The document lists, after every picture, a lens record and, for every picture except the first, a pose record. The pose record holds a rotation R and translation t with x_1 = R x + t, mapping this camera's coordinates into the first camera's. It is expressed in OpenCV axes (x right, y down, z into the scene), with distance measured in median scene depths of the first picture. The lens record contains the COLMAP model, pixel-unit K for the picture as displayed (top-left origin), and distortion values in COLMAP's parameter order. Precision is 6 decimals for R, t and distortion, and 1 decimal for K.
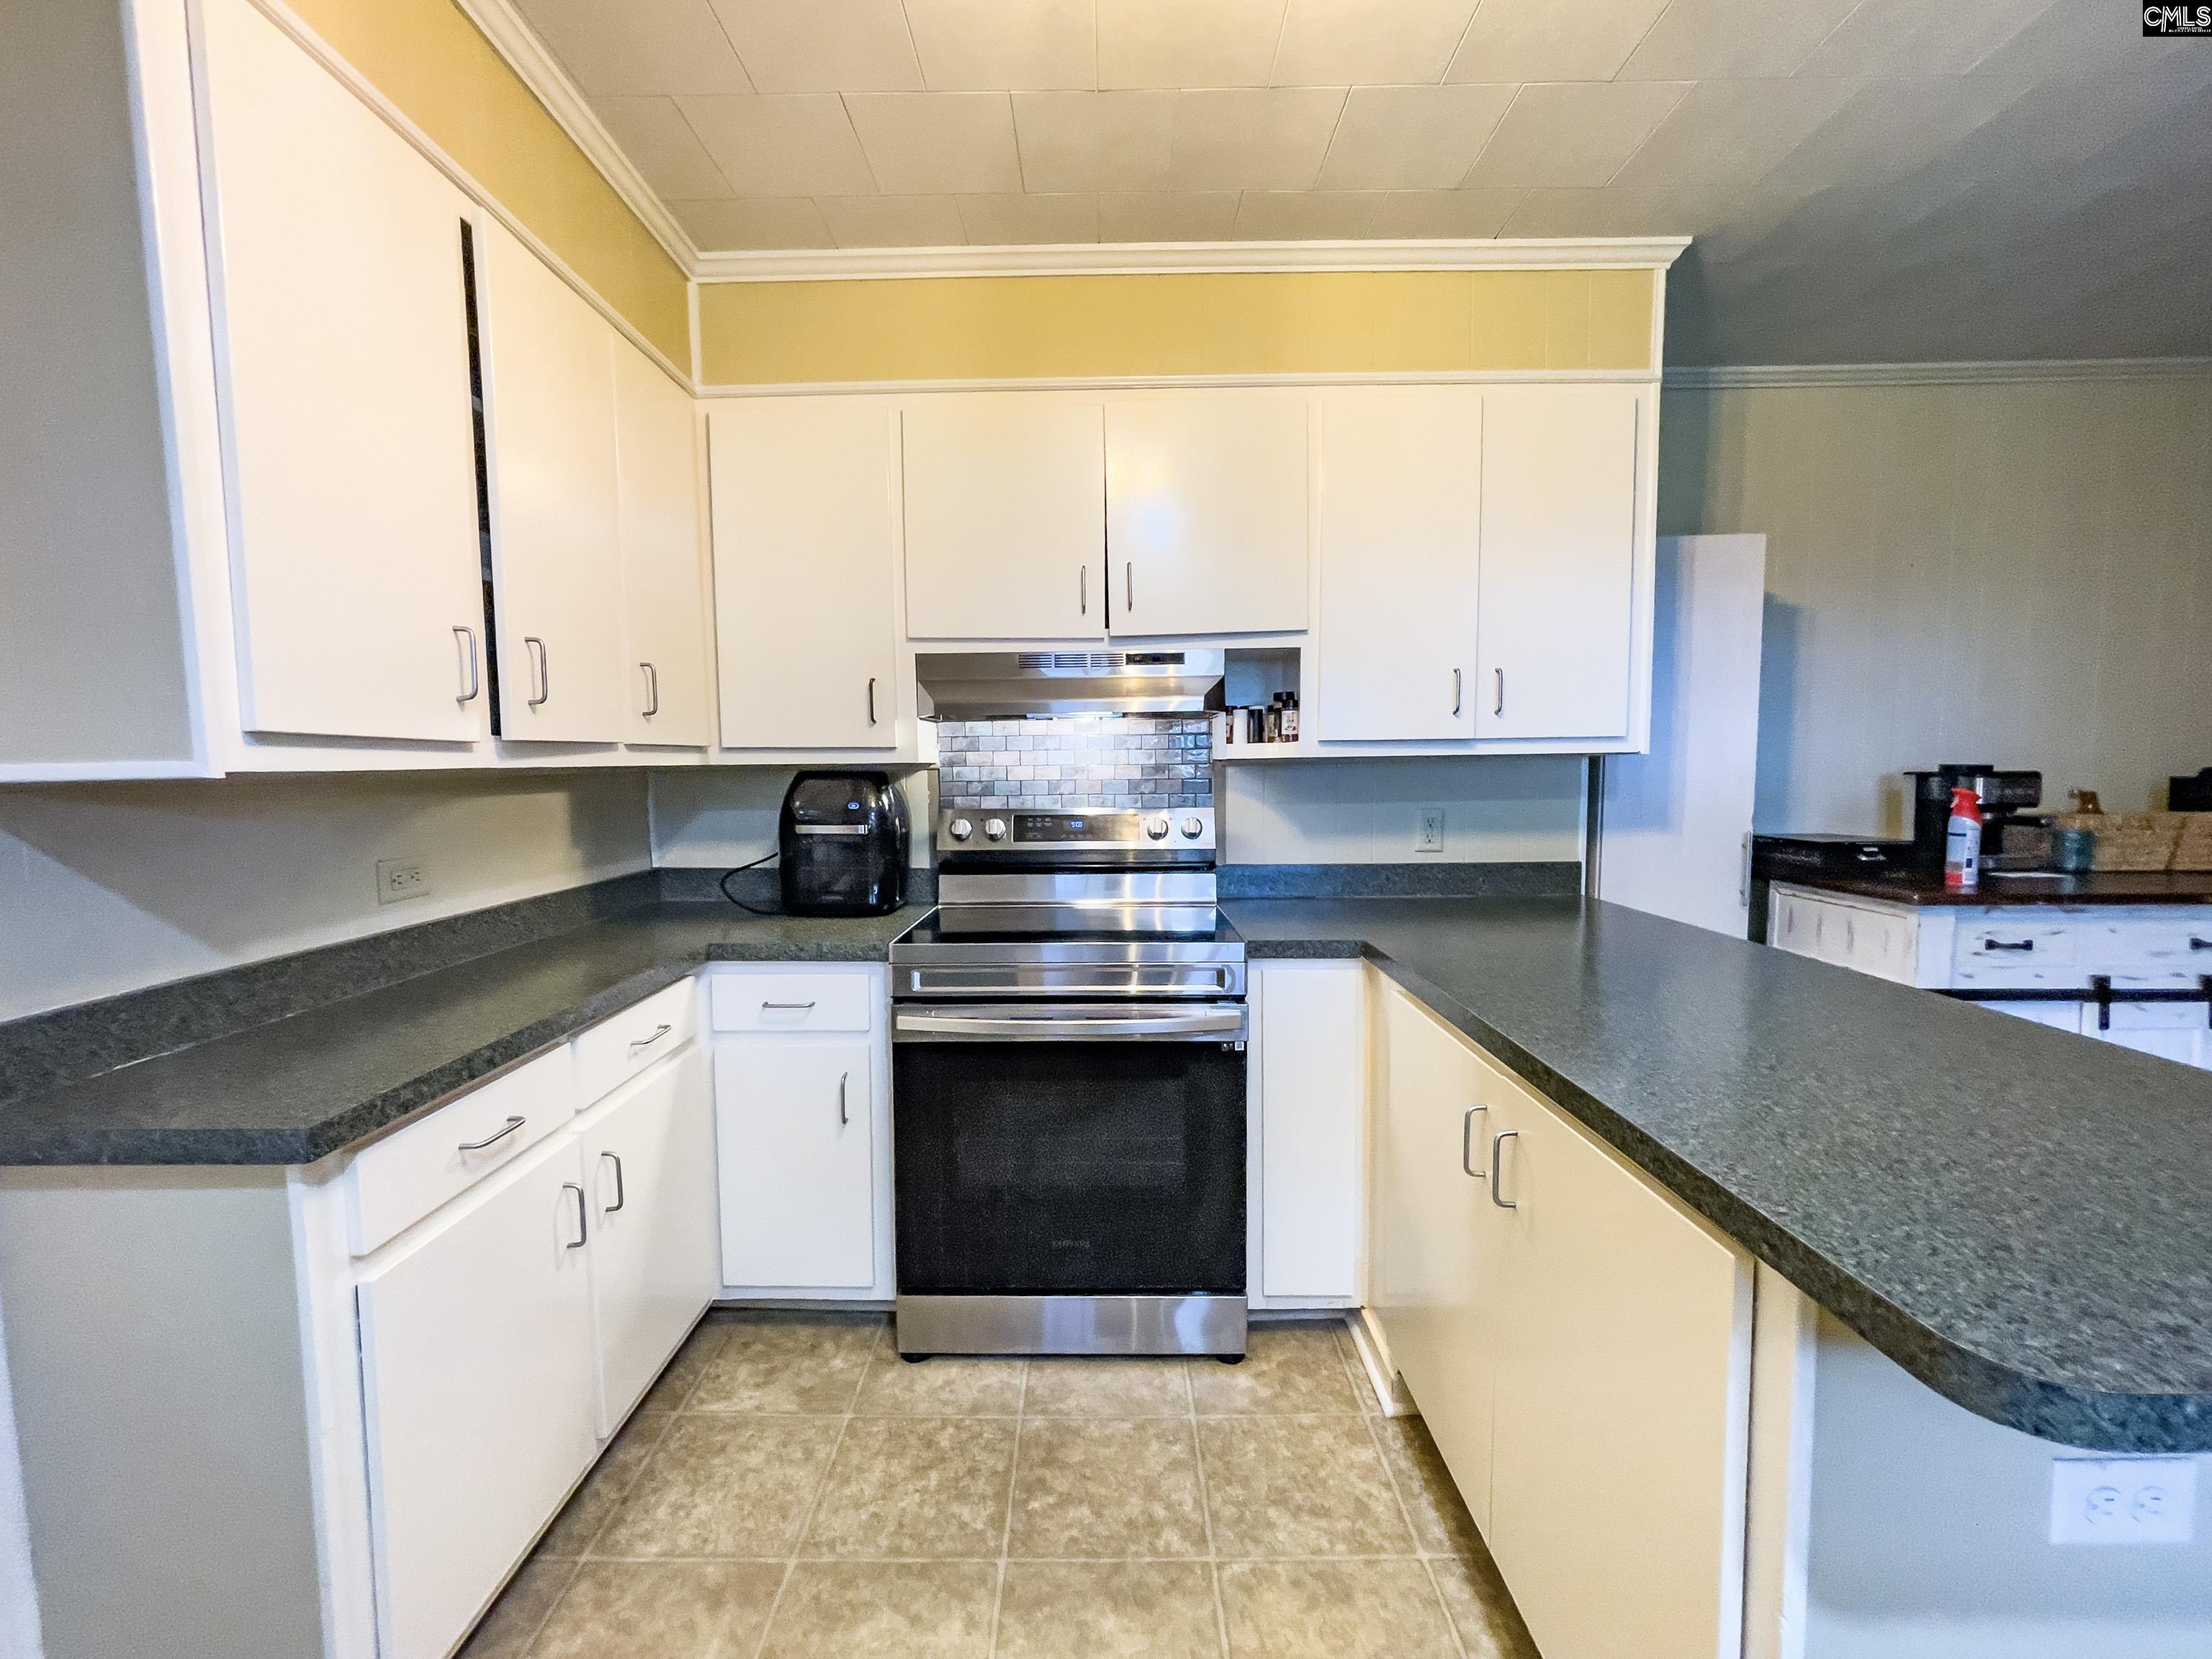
lens RADIAL K [[934.5, 0, 1106.0], [0, 934.5, 829.5], [0, 0, 1]] dist [0.001386, 0.000138]
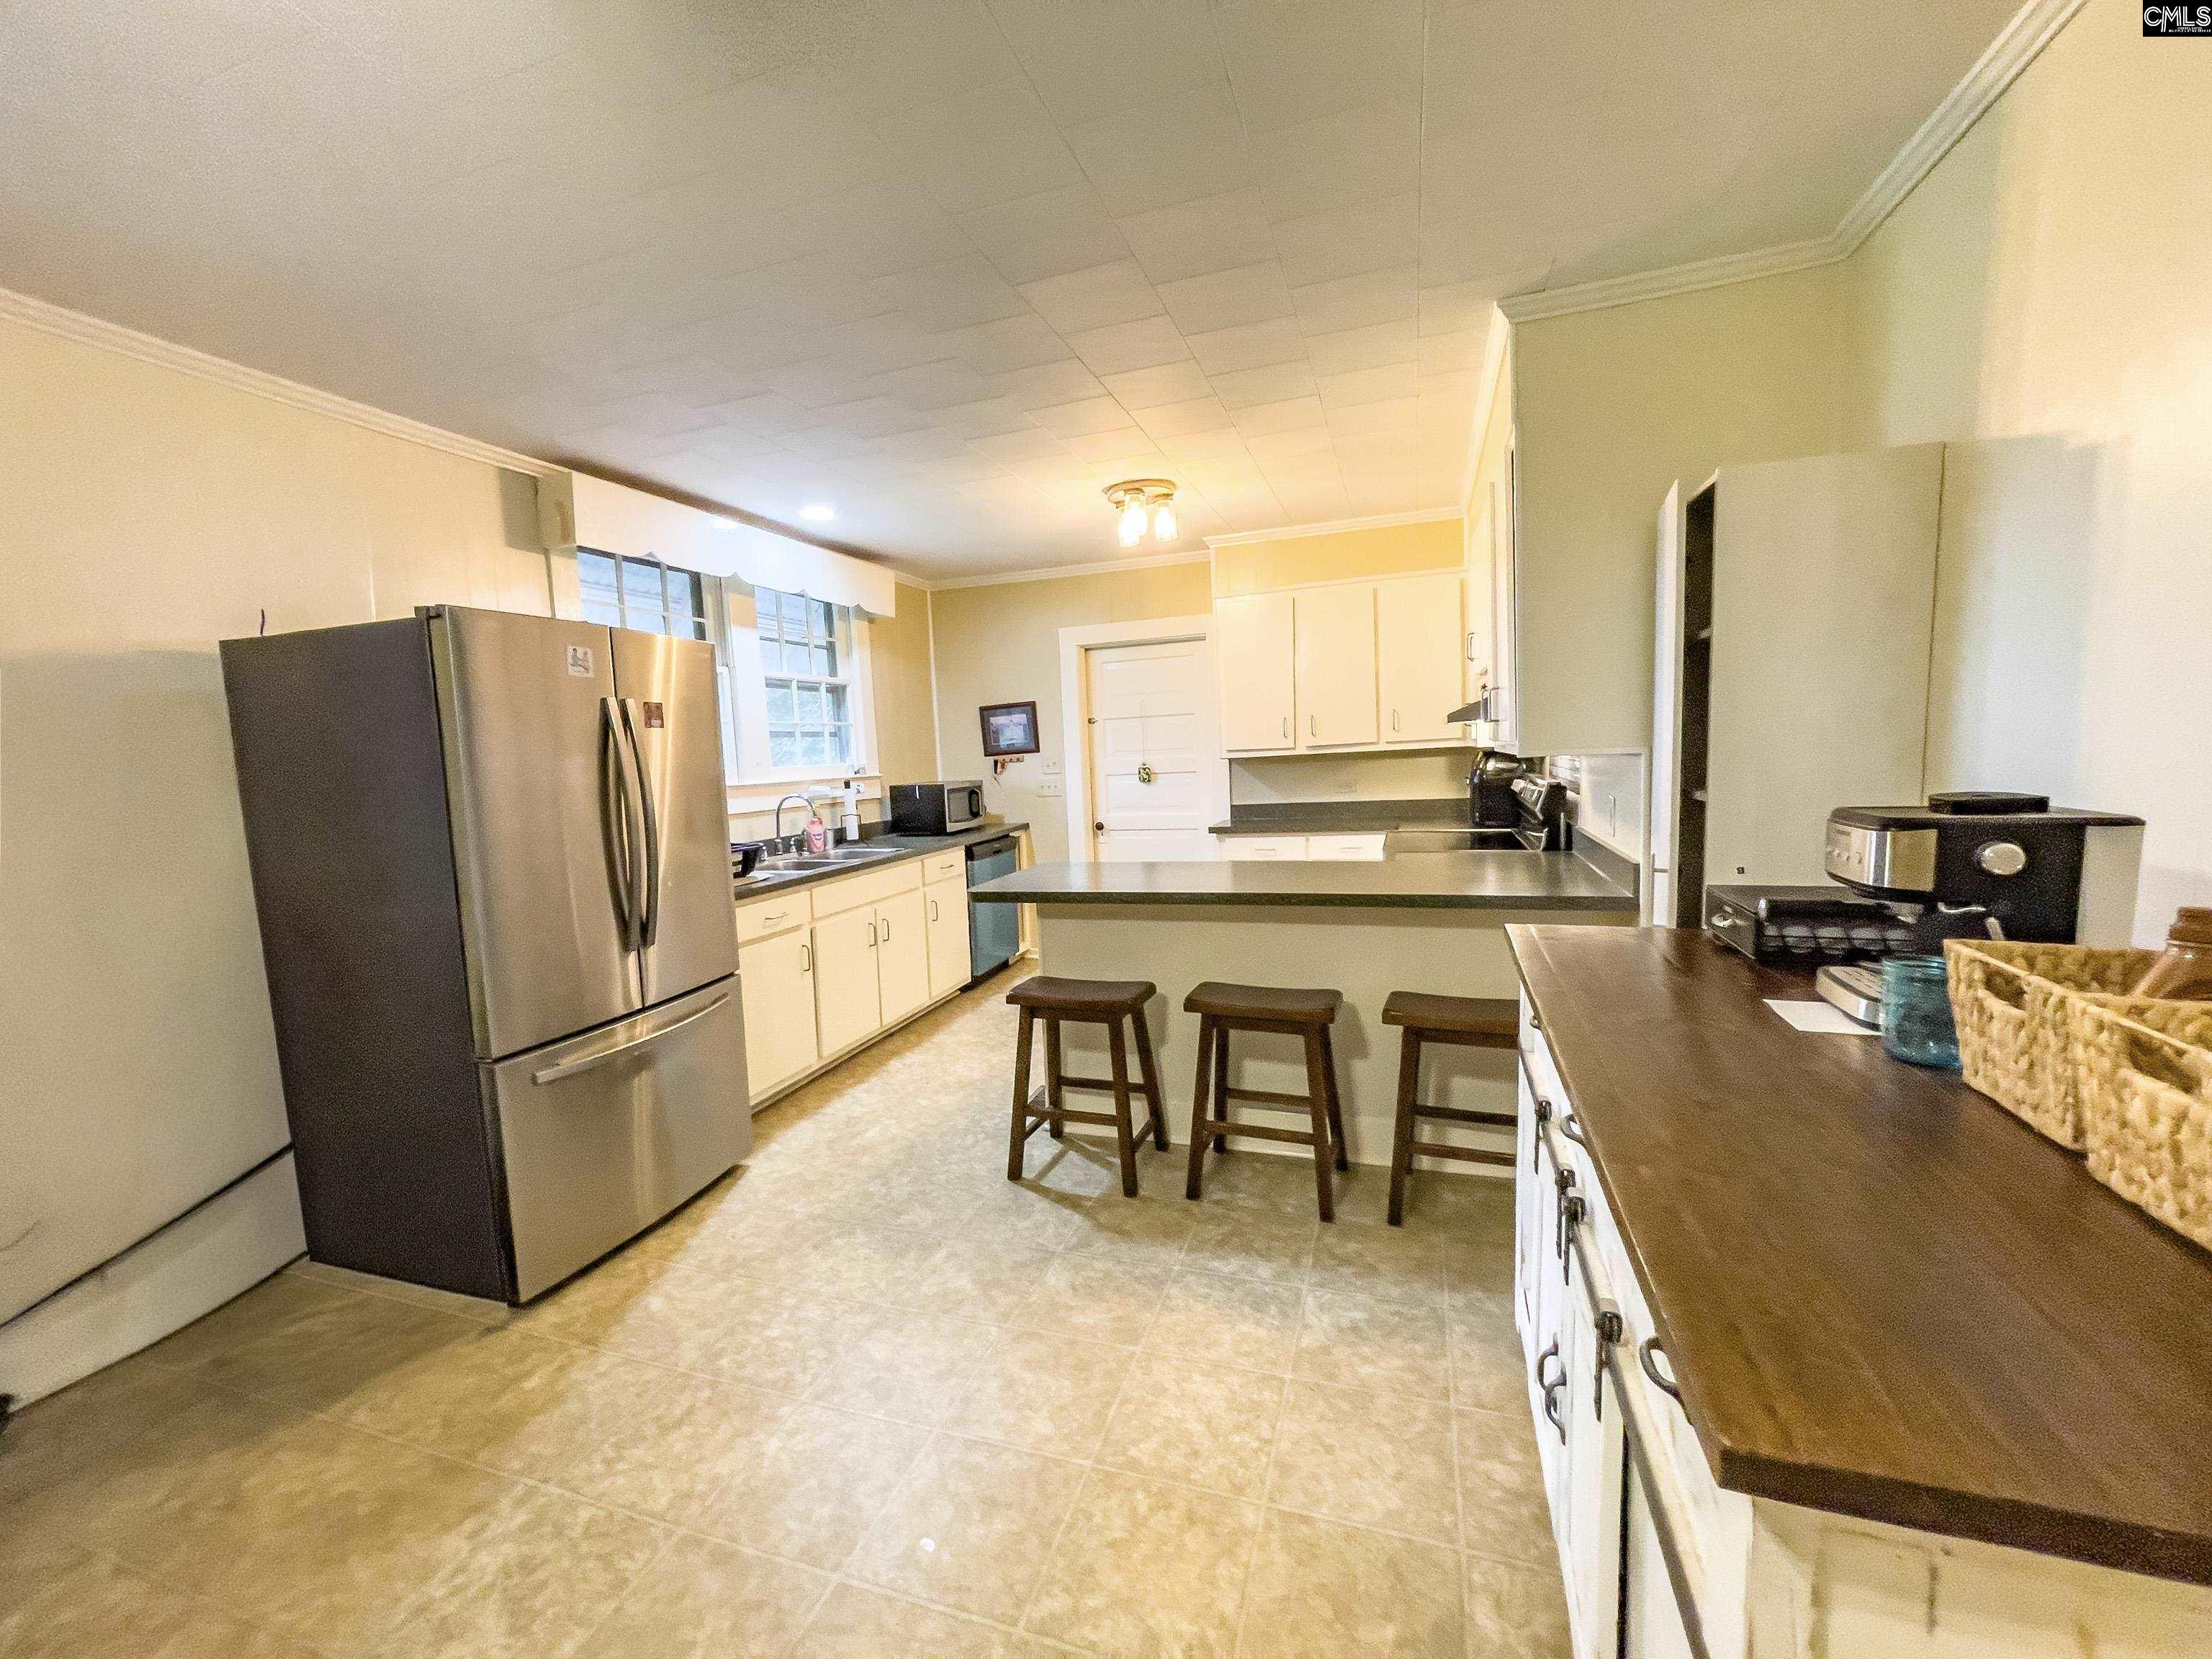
lens RADIAL K [[901.5, 0, 1099.3], [0, 901.5, 840.5], [0, 0, 1]] dist [-0.002027, 0.000558]
pose [[-0.325721, 0.123230, -0.937401, 1.725799], [-0.015612, 0.990634, 0.135652, -0.119267], [0.945337, 0.058820, -0.320746, 0.862846]]
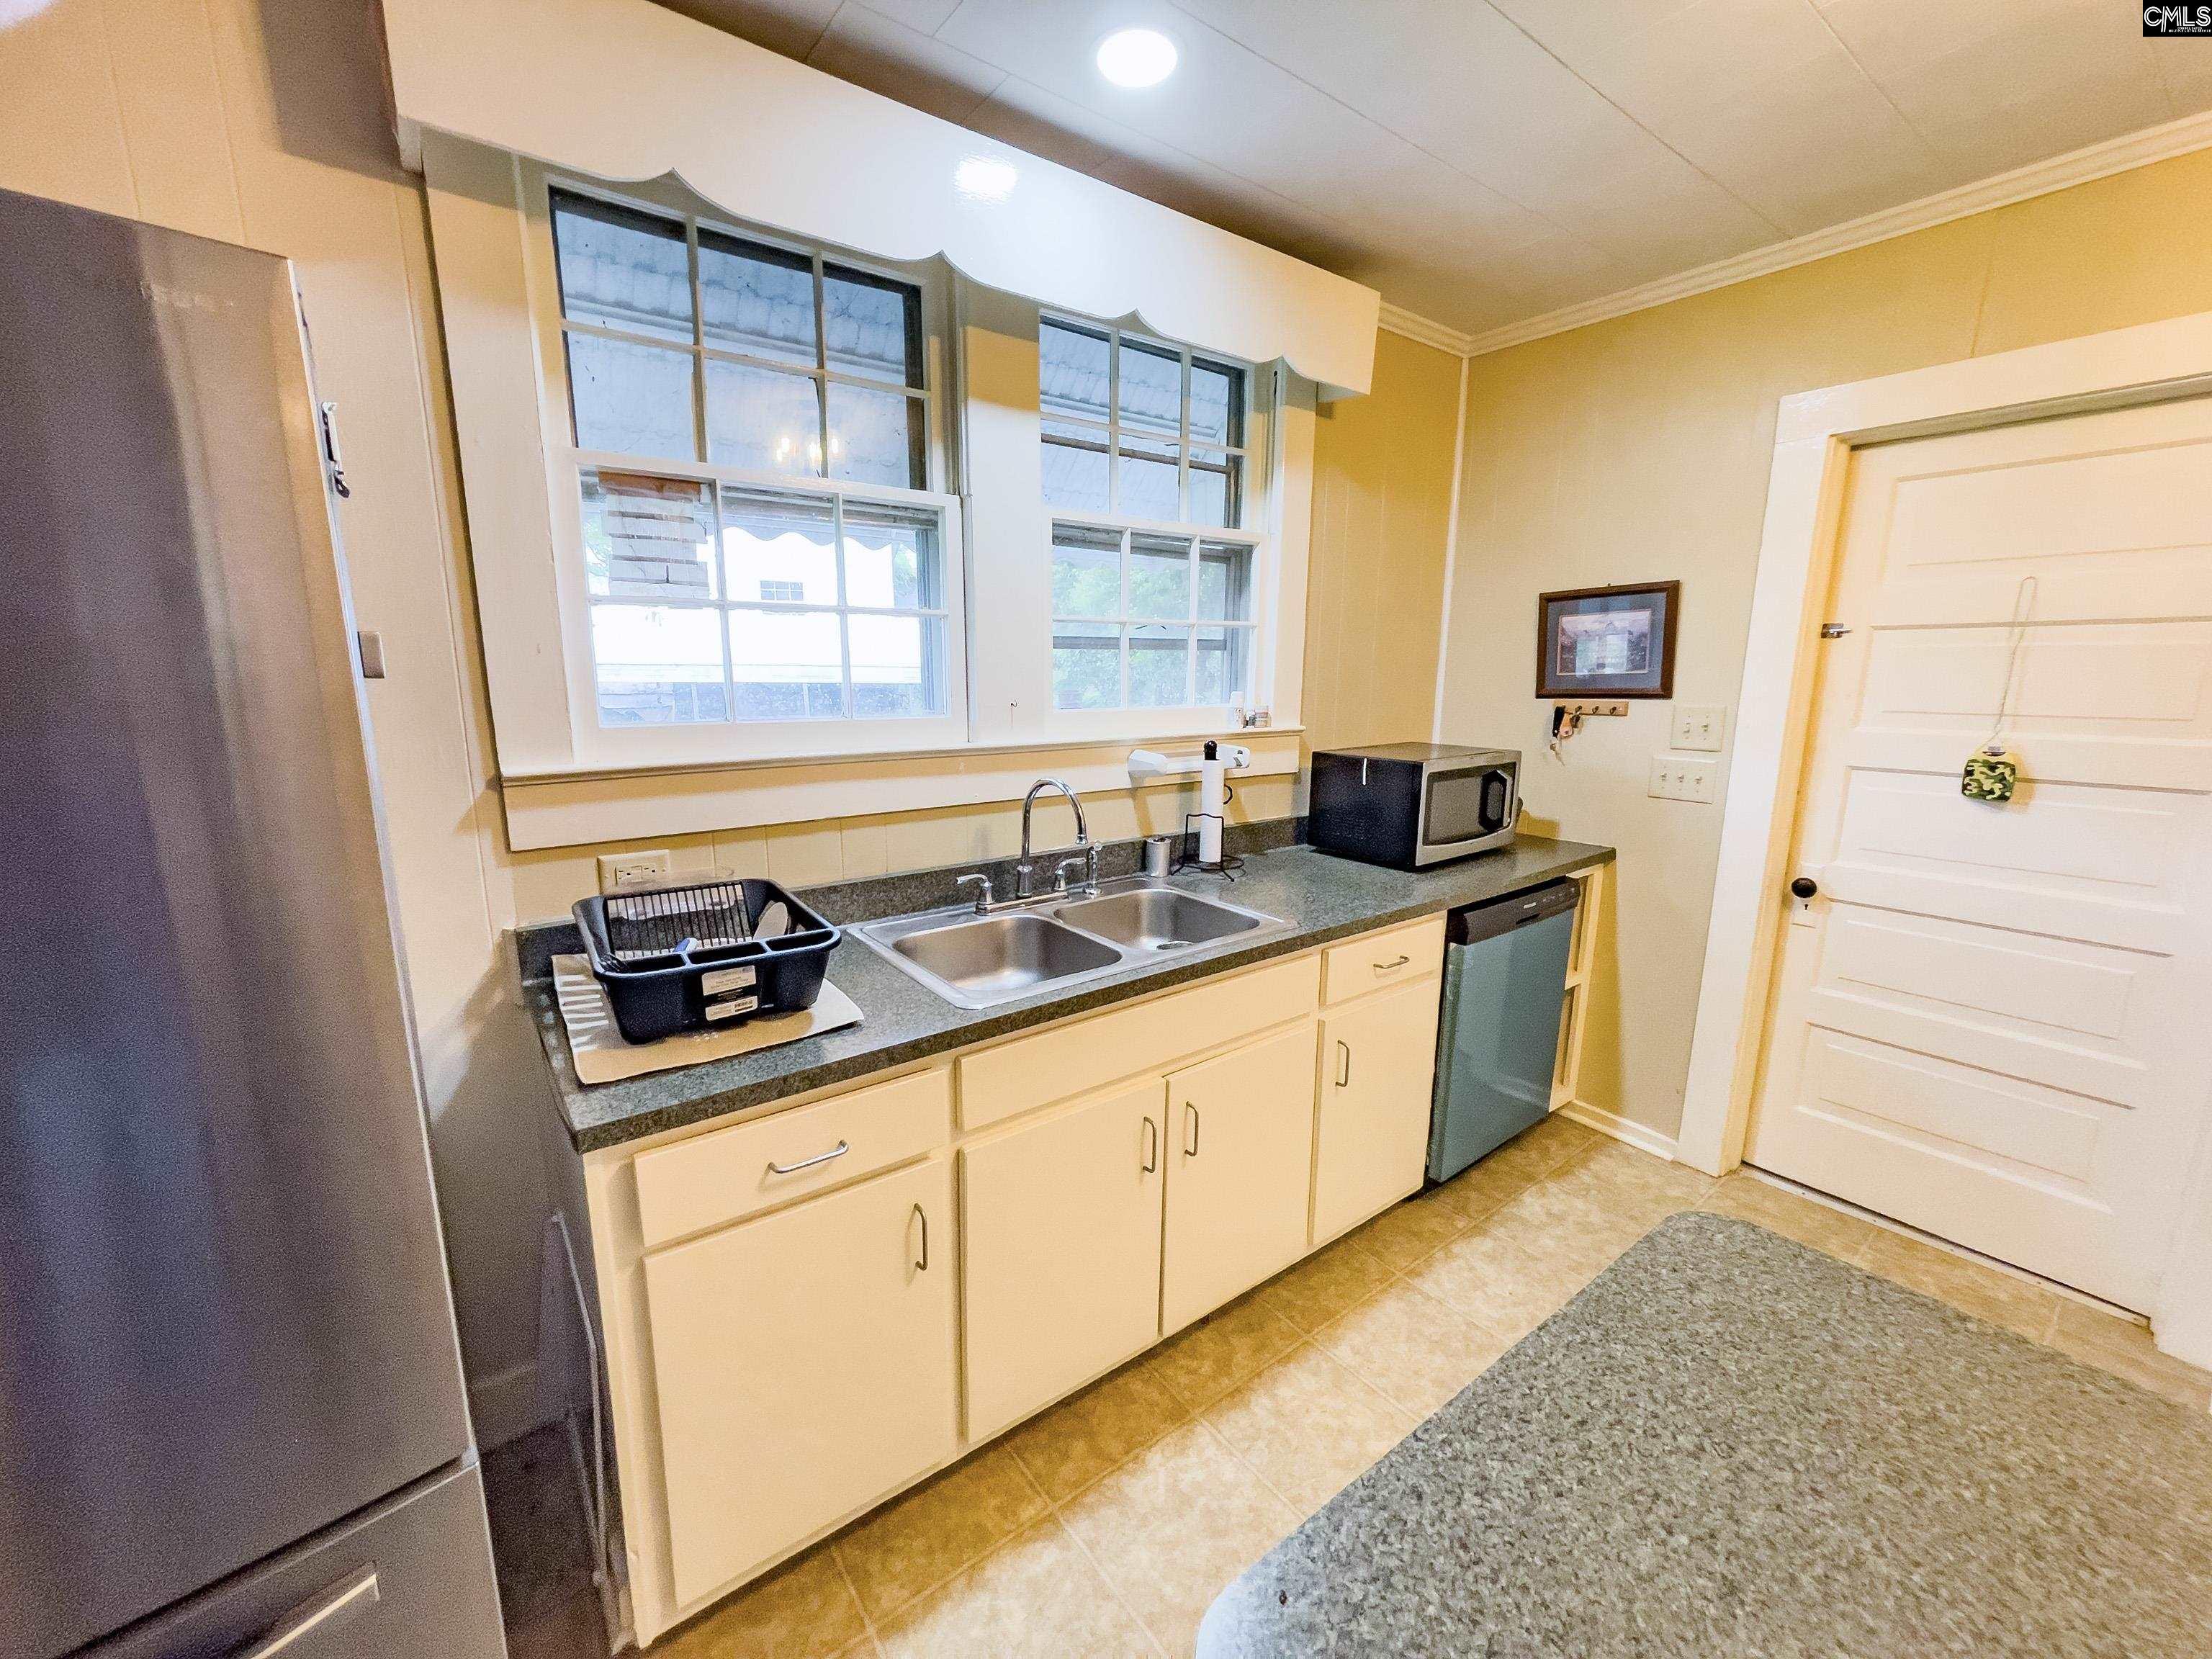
lens RADIAL K [[900.6, 0, 1087.3], [0, 900.6, 822.4], [0, 0, 1]] dist [-0.002426, 0.000281]
pose [[-0.802797, 0.116920, -0.584676, 0.683275], [-0.034231, 0.969931, 0.240961, -0.114570], [0.595269, 0.213457, -0.774656, 0.368449]]
